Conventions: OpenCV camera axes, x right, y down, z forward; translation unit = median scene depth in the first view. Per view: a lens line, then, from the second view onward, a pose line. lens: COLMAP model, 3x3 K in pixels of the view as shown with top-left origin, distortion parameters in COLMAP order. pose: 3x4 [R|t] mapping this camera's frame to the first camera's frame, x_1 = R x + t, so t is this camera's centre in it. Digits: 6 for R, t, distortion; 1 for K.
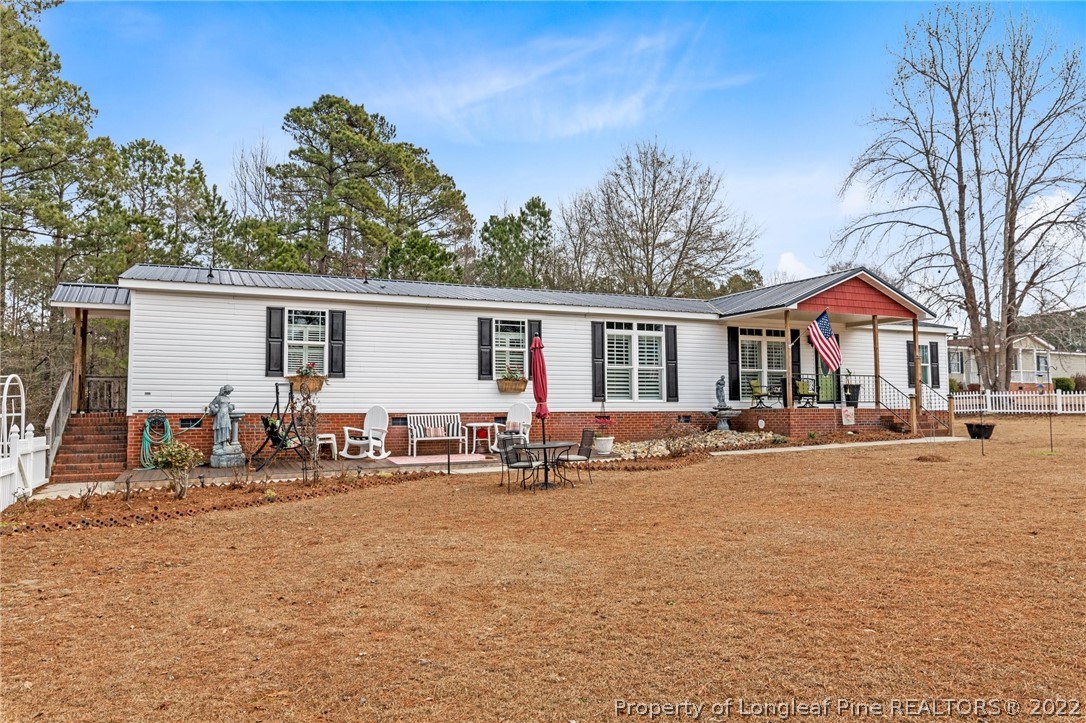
lens RADIAL K [[785.4, 0, 543.0], [0, 785.4, 361.5], [0, 0, 1]] dist [0.002177, -0.001034]
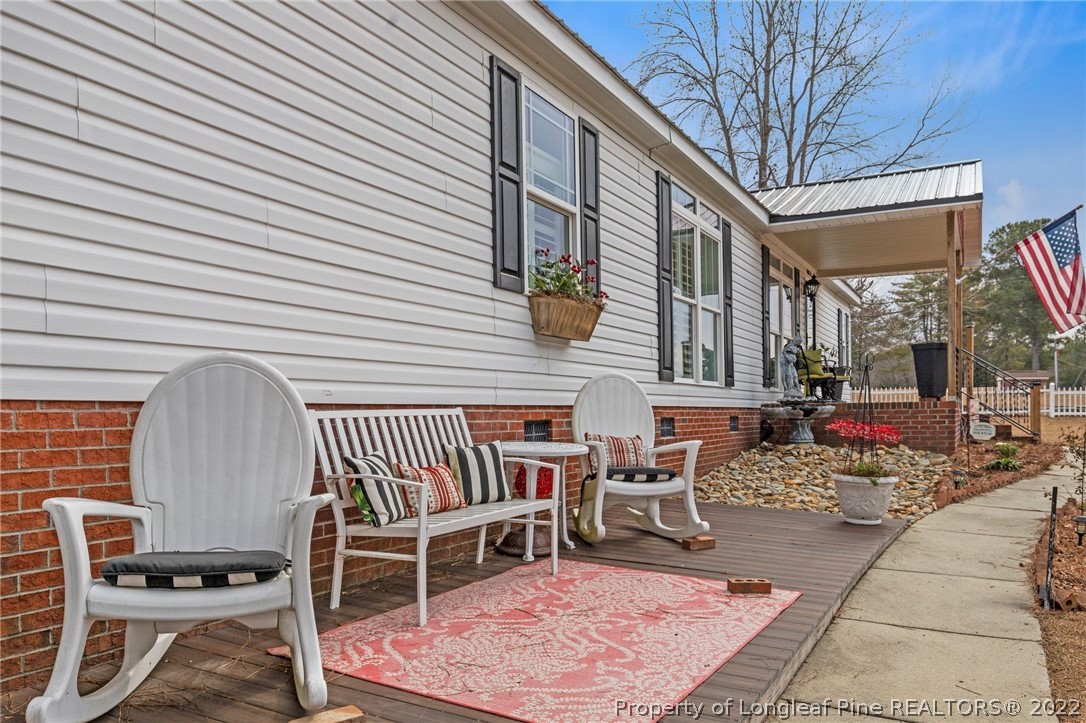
lens RADIAL K [[838.9, 0, 544.9], [0, 838.9, 398.5], [0, 0, 1]] dist [0.001786, -0.000219]
pose [[0.792476, 0.009570, 0.609828, -0.230810], [-0.032196, 0.999139, 0.026160, 0.050597], [-0.609053, -0.040365, 0.792102, 0.702439]]
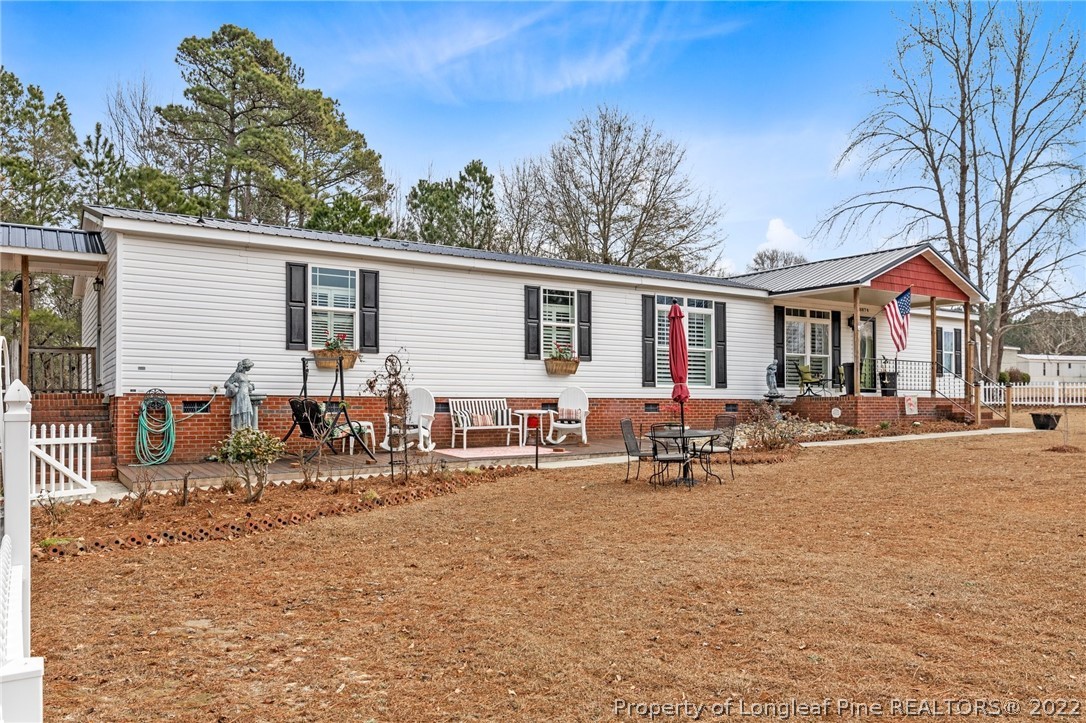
lens RADIAL K [[838.9, 0, 544.9], [0, 838.9, 398.5], [0, 0, 1]] dist [0.001786, -0.000219]
pose [[0.987903, 0.007734, 0.154880, -0.187399], [-0.016361, 0.998380, 0.054502, 0.014838], [-0.154208, -0.056377, 0.986429, 0.094033]]
